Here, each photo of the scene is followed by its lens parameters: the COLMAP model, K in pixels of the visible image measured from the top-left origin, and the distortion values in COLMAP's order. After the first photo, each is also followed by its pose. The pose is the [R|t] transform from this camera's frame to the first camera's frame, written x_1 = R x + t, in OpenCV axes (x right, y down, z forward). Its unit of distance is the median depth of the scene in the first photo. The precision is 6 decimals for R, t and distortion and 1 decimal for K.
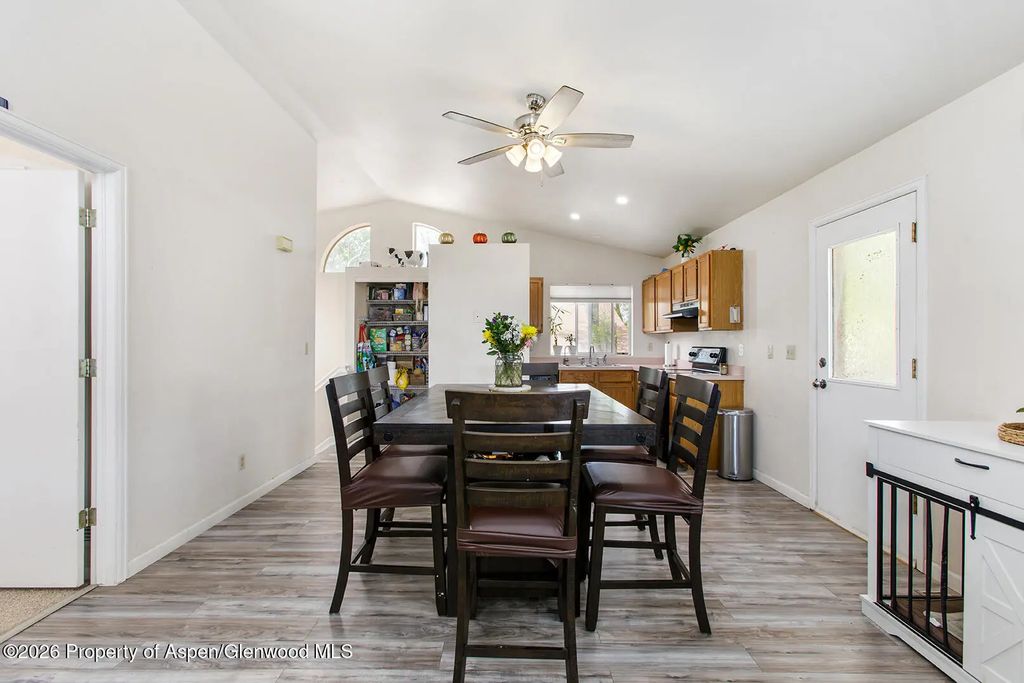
lens RADIAL K [[449.0, 0, 505.2], [0, 449.0, 340.8], [0, 0, 1]] dist [-0.012338, 0.008243]
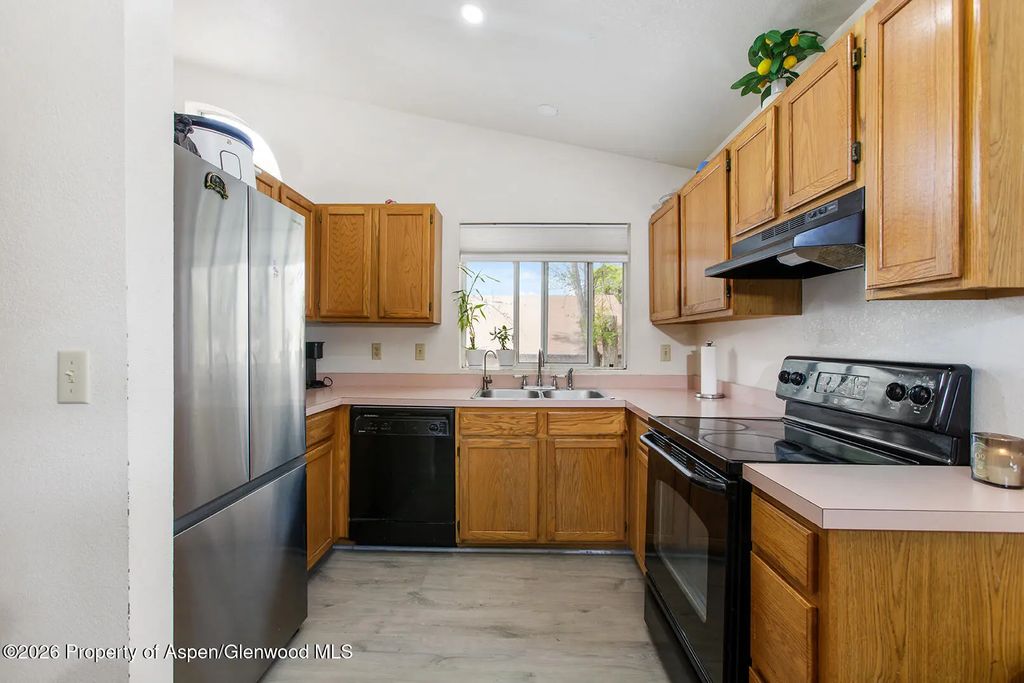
lens RADIAL K [[449.0, 0, 510.9], [0, 449.0, 337.8], [0, 0, 1]] dist [-0.012338, 0.008243]
pose [[0.999394, -0.003679, -0.034621, 0.183634], [0.003574, 0.999989, -0.003091, -0.000389], [0.034632, 0.002965, 0.999396, 0.551149]]
